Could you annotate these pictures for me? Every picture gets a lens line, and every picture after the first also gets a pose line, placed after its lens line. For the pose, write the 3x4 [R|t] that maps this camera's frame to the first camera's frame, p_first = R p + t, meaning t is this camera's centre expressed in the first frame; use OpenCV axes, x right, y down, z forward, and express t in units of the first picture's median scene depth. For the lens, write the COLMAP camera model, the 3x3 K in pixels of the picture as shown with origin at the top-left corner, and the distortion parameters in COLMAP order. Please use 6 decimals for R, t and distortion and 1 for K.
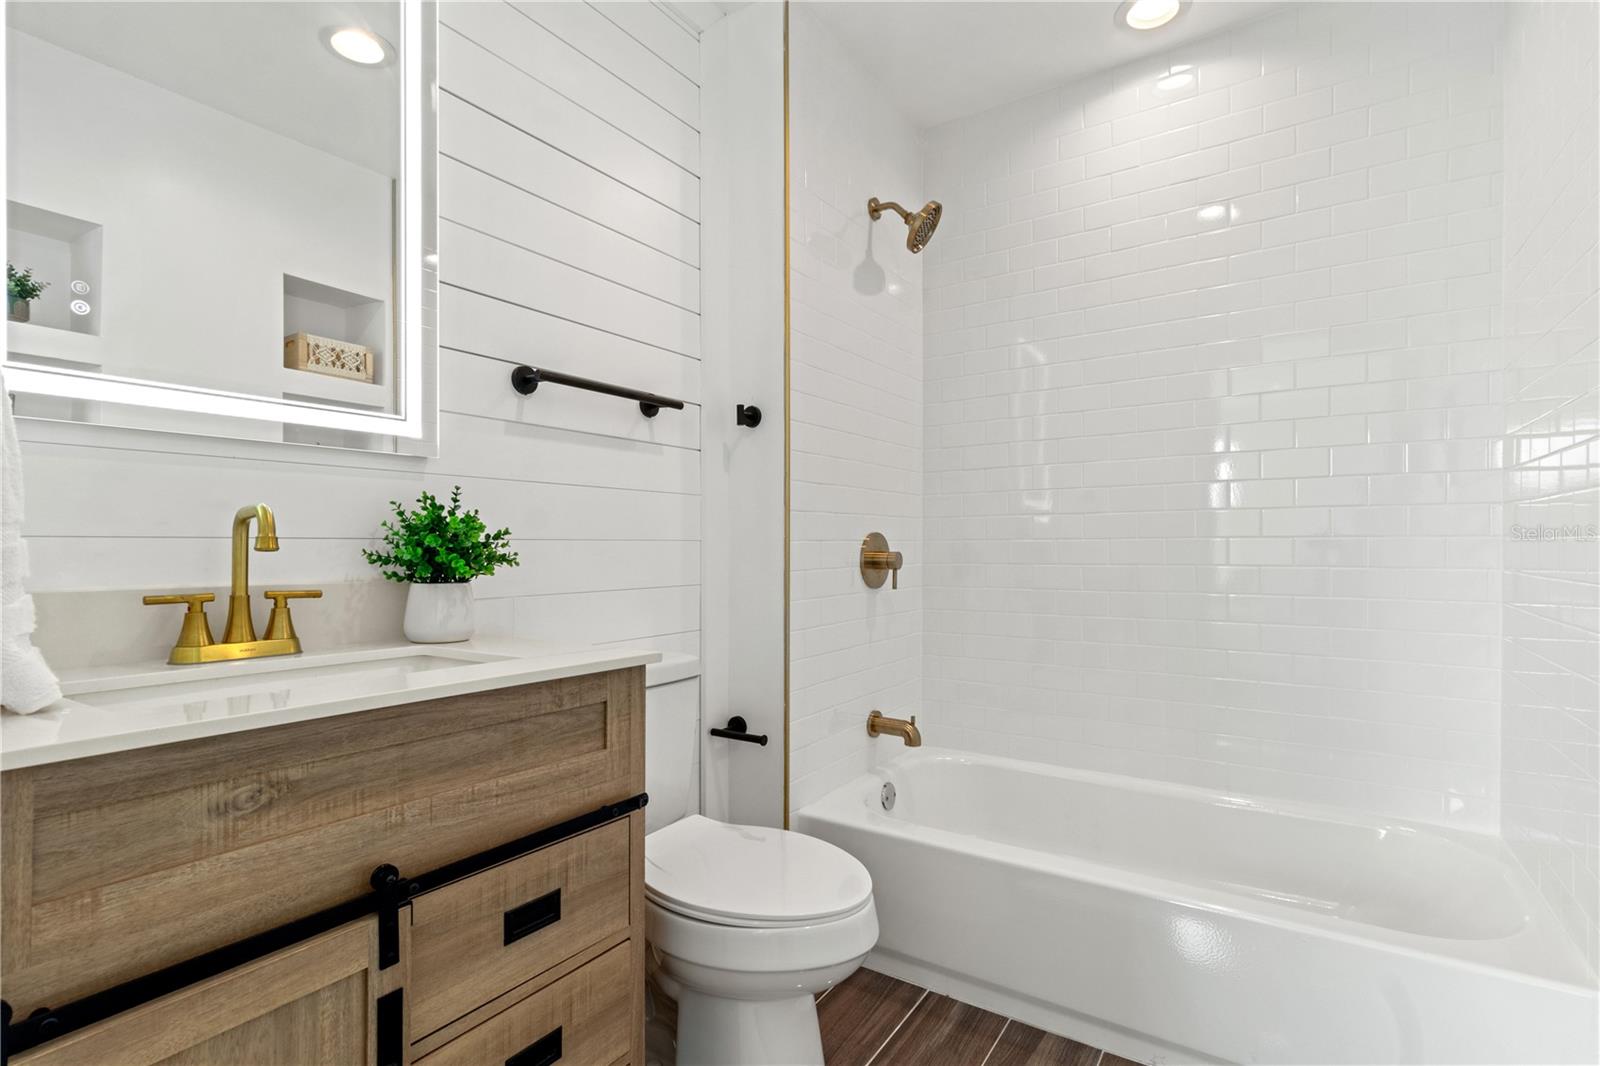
lens RADIAL K [[773.8, 0, 804.1], [0, 773.8, 533.4], [0, 0, 1]] dist [-0.000840, 0.001927]
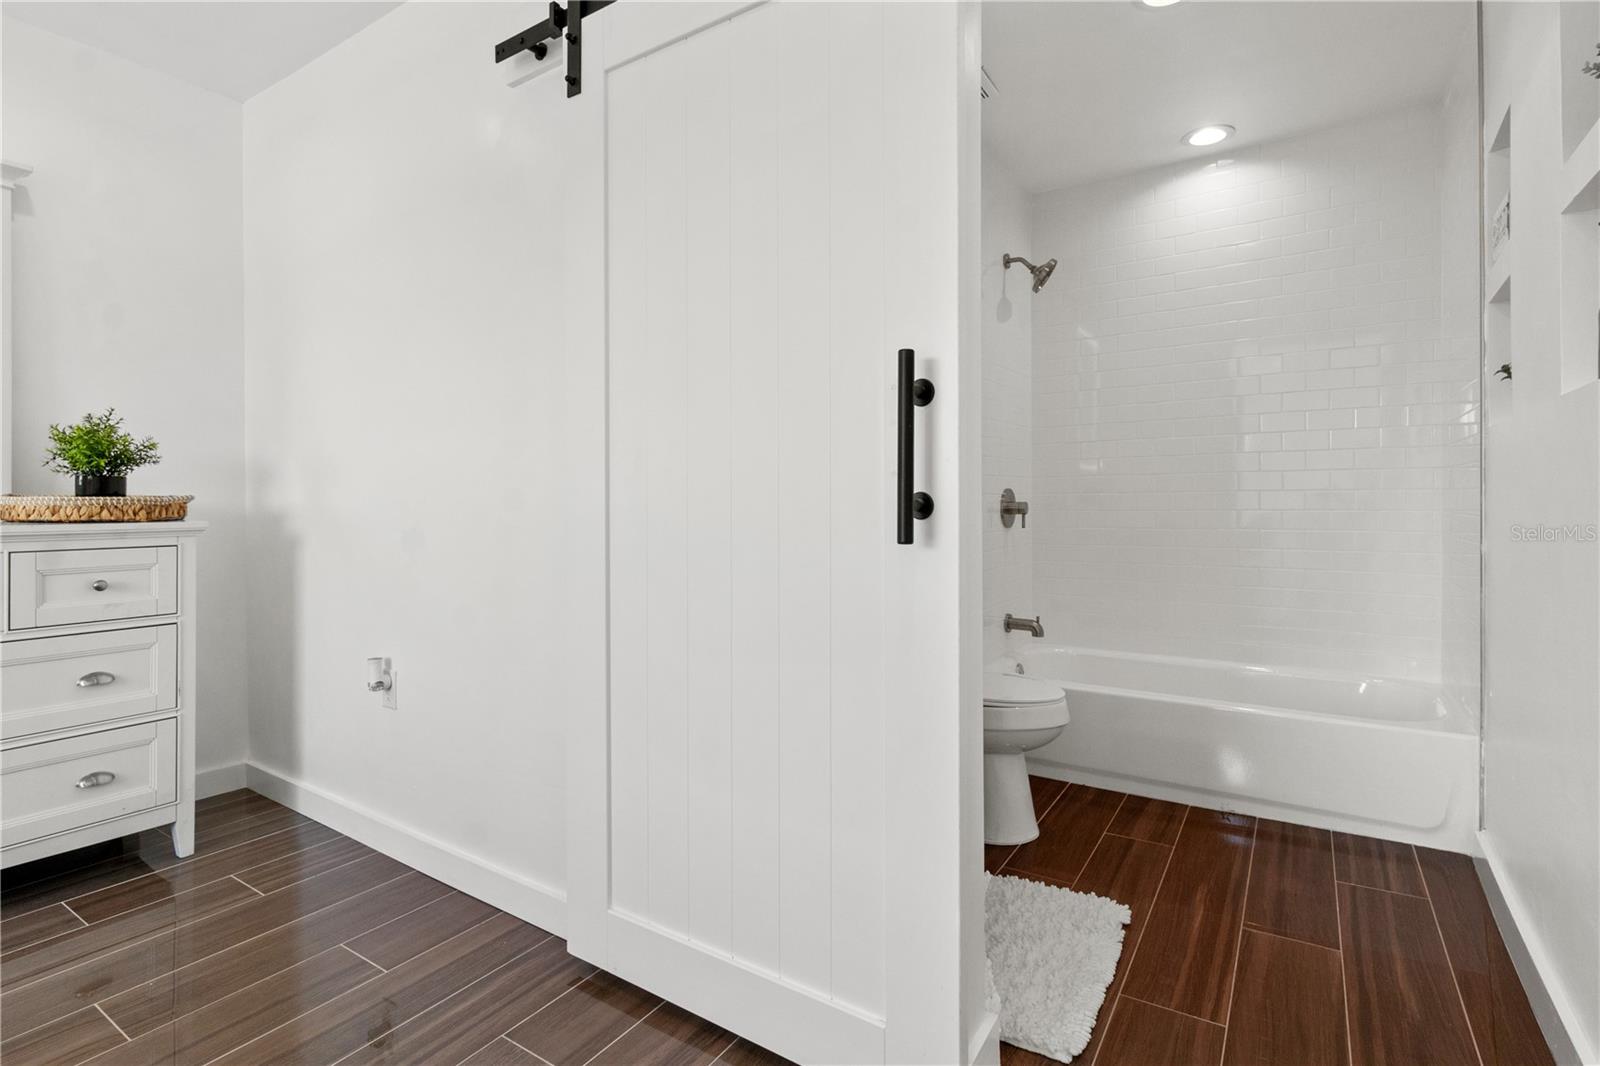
lens RADIAL K [[773.8, 0, 796.7], [0, 773.8, 493.5], [0, 0, 1]] dist [-0.000840, 0.001927]
pose [[0.999972, -0.004692, -0.005859, -0.292494], [0.004689, 0.999989, -0.000628, 0.007111], [0.005862, 0.000601, 0.999983, -0.431092]]
